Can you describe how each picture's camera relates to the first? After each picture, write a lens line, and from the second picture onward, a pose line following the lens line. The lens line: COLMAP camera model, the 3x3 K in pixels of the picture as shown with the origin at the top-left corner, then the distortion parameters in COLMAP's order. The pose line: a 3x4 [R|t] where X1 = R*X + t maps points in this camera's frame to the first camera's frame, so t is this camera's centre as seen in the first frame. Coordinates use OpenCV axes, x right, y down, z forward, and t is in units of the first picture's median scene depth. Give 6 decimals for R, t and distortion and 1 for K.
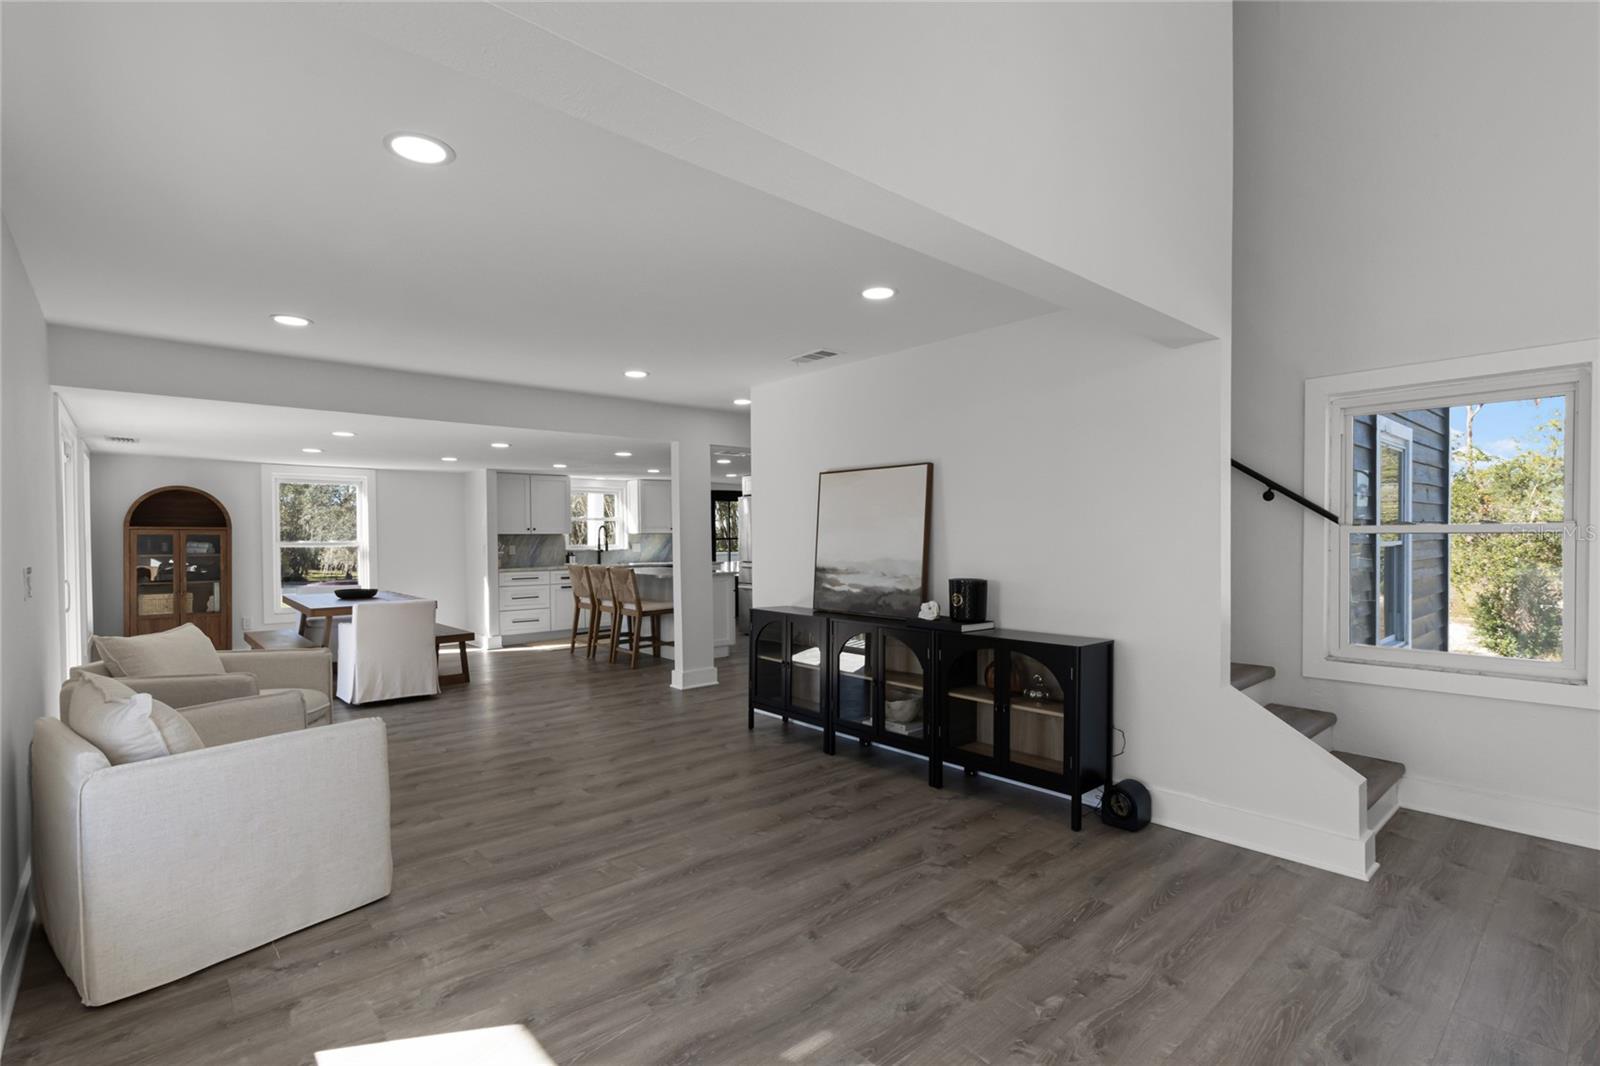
lens RADIAL K [[746.8, 0, 794.9], [0, 746.8, 531.1], [0, 0, 1]] dist [0.003253, 0.000774]
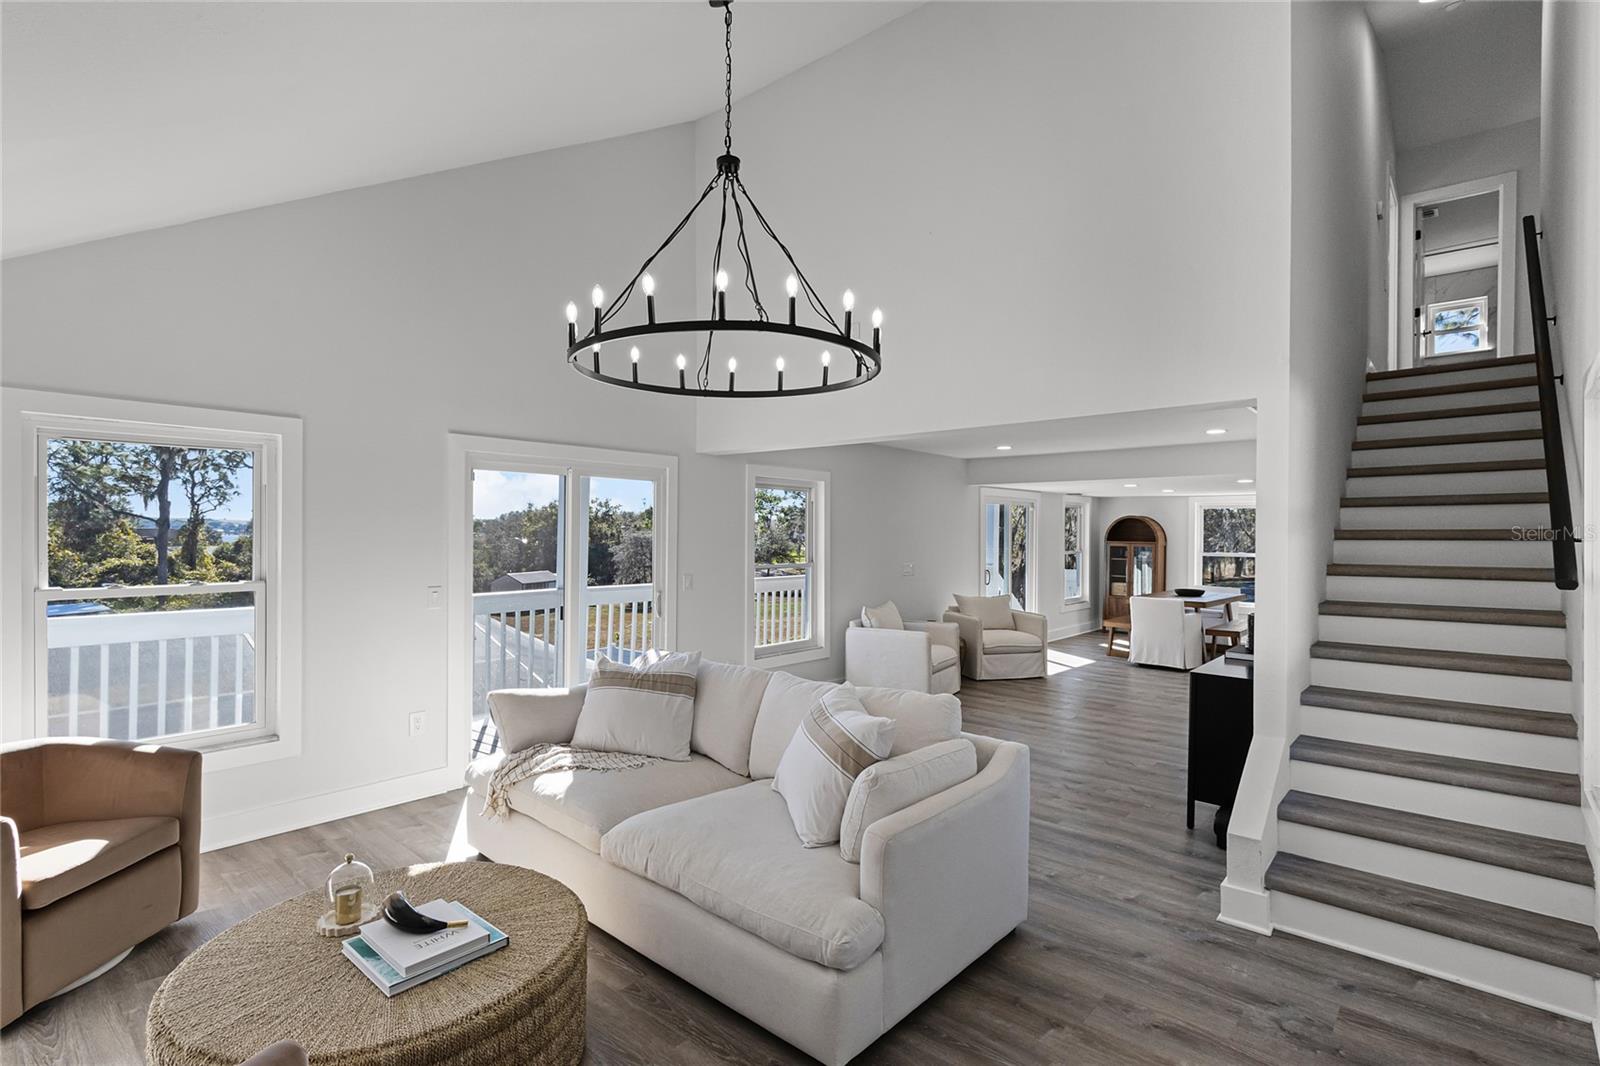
lens RADIAL K [[746.8, 0, 794.9], [0, 746.8, 531.1], [0, 0, 1]] dist [0.003253, 0.000774]
pose [[0.116338, 0.005685, -0.993193, 1.005141], [-0.001816, 0.999983, 0.005511, -0.050959], [0.993208, 0.001162, 0.116347, 0.163786]]
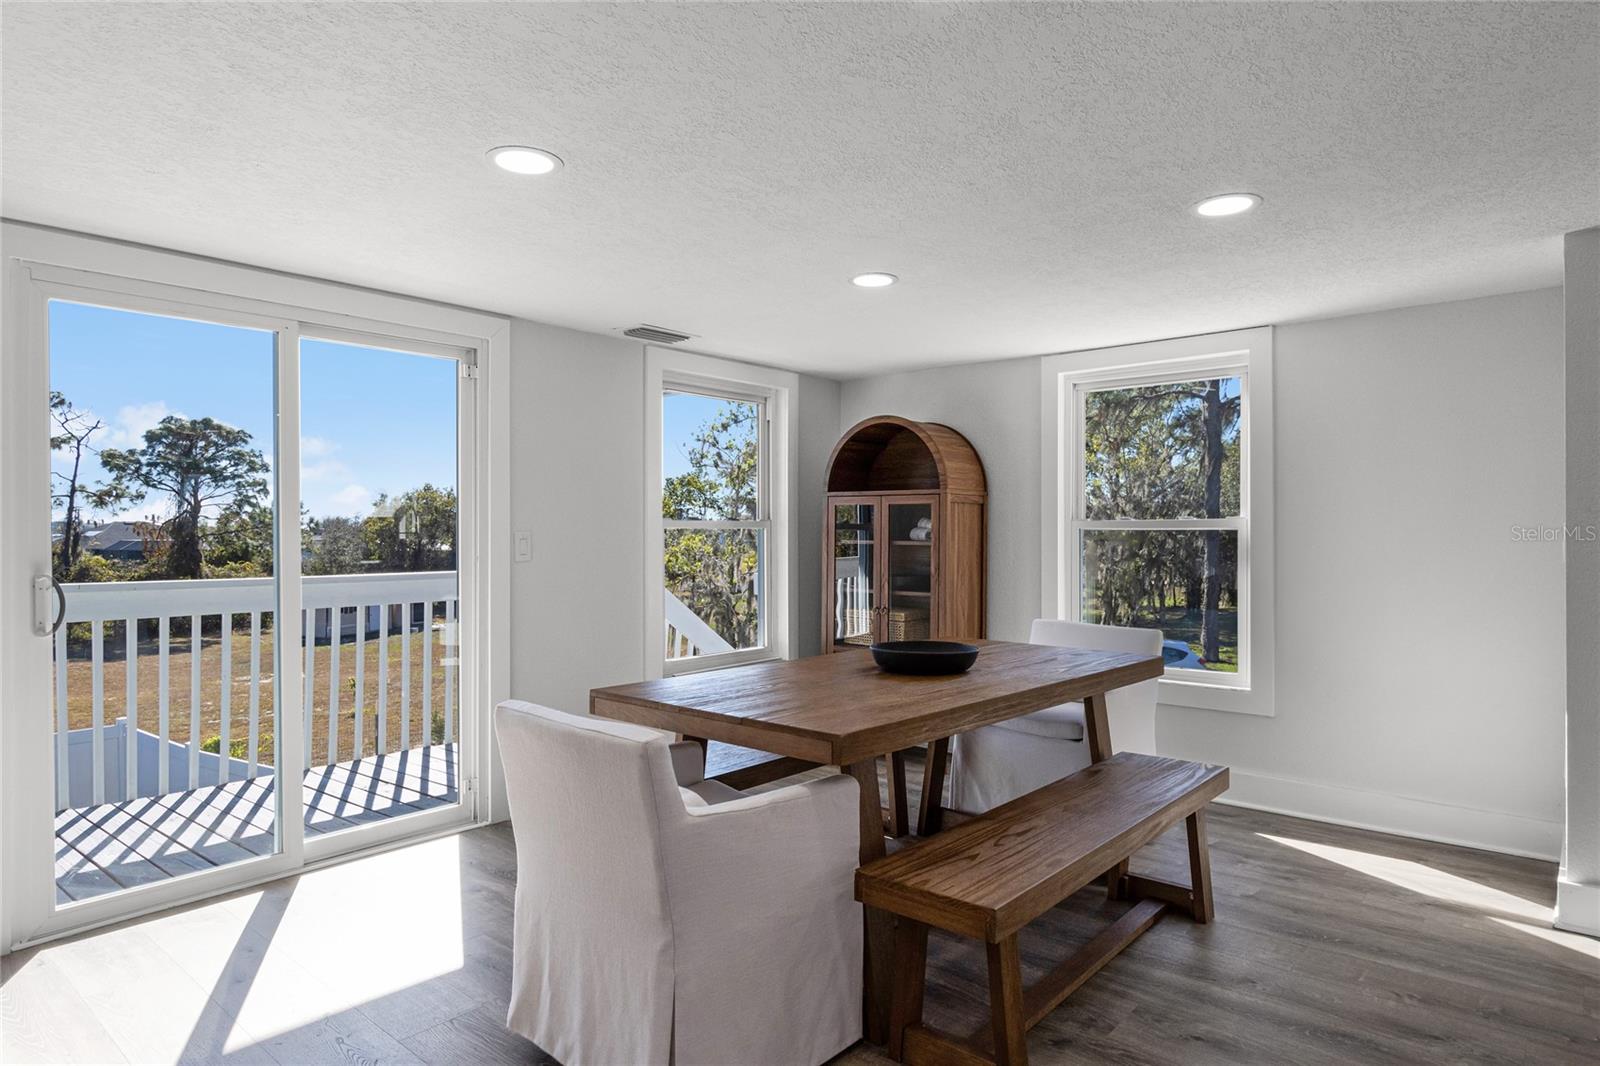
lens RADIAL K [[918.7, 0, 772.4], [0, 918.7, 531.3], [0, 0, 1]] dist [-0.003064, -0.000764]
pose [[0.109528, 0.009495, -0.993938, -0.219930], [0.006053, 0.999929, 0.010219, 0.025048], [0.993965, -0.007136, 0.109463, 1.254087]]
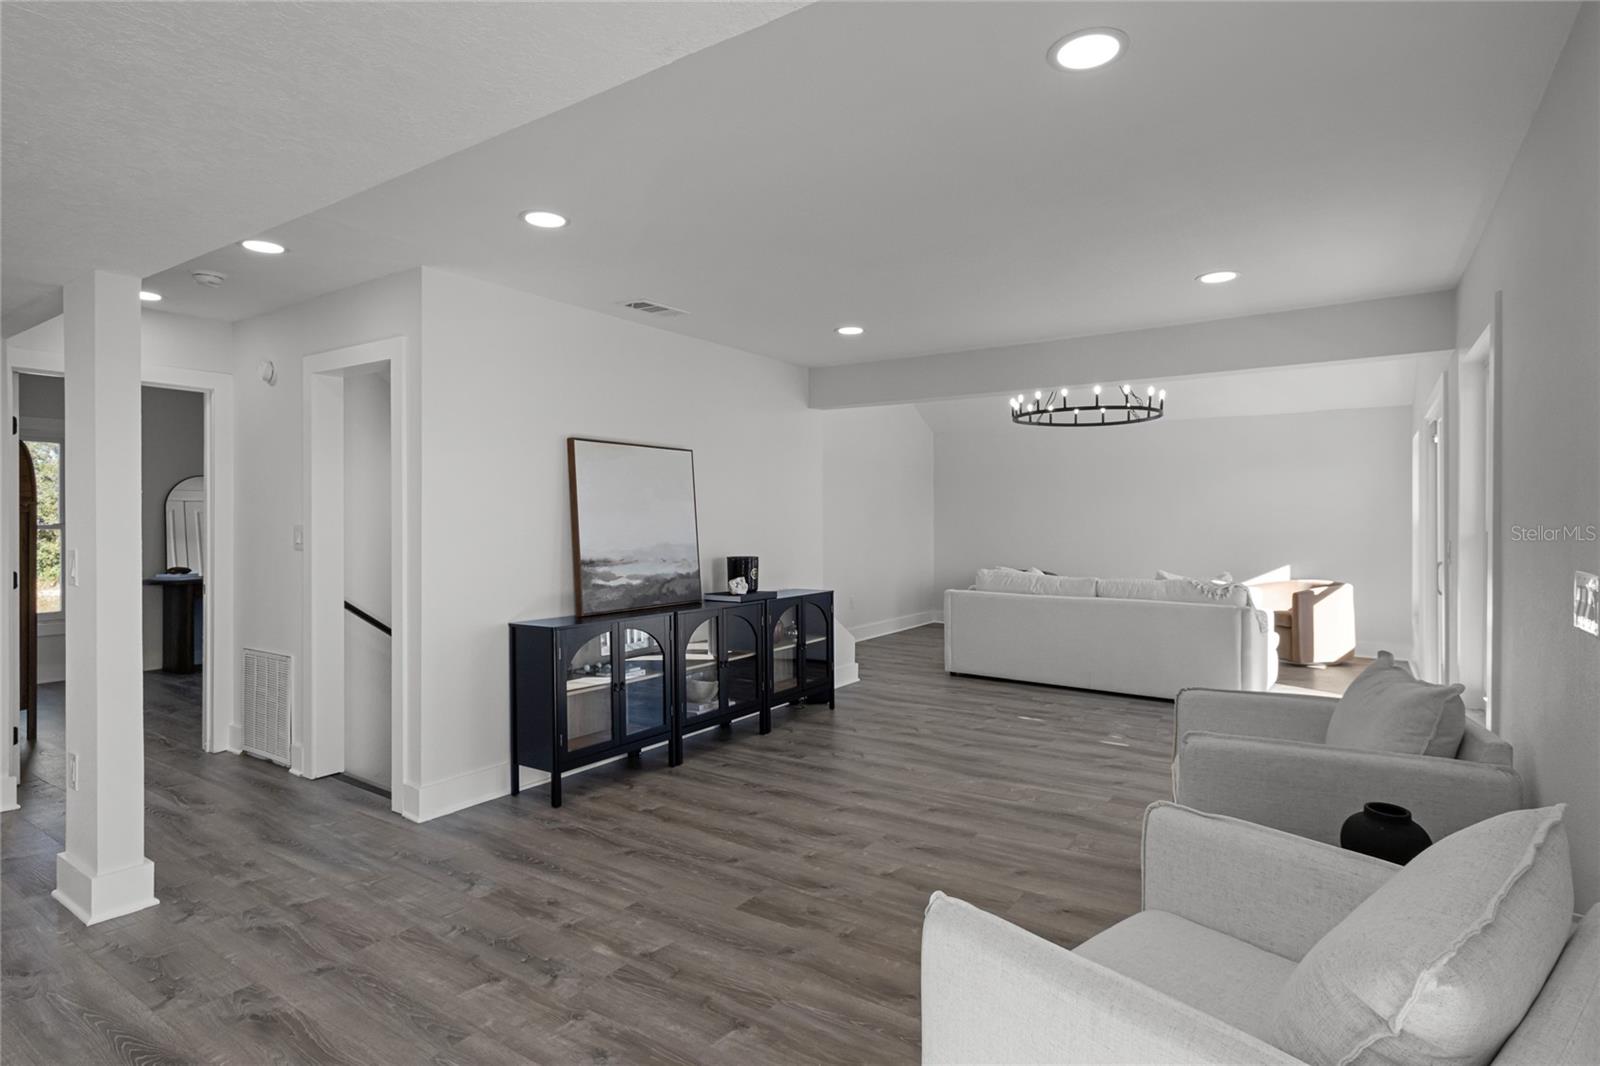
lens RADIAL K [[824.6, 0, 801.2], [0, 824.6, 524.7], [0, 0, 1]] dist [-0.000690, 0.000058]
pose [[-0.252085, 0.001850, 0.967703, -0.868487], [-0.006083, 0.999975, -0.003496, 0.014311], [-0.967686, -0.006768, -0.252068, 1.022249]]
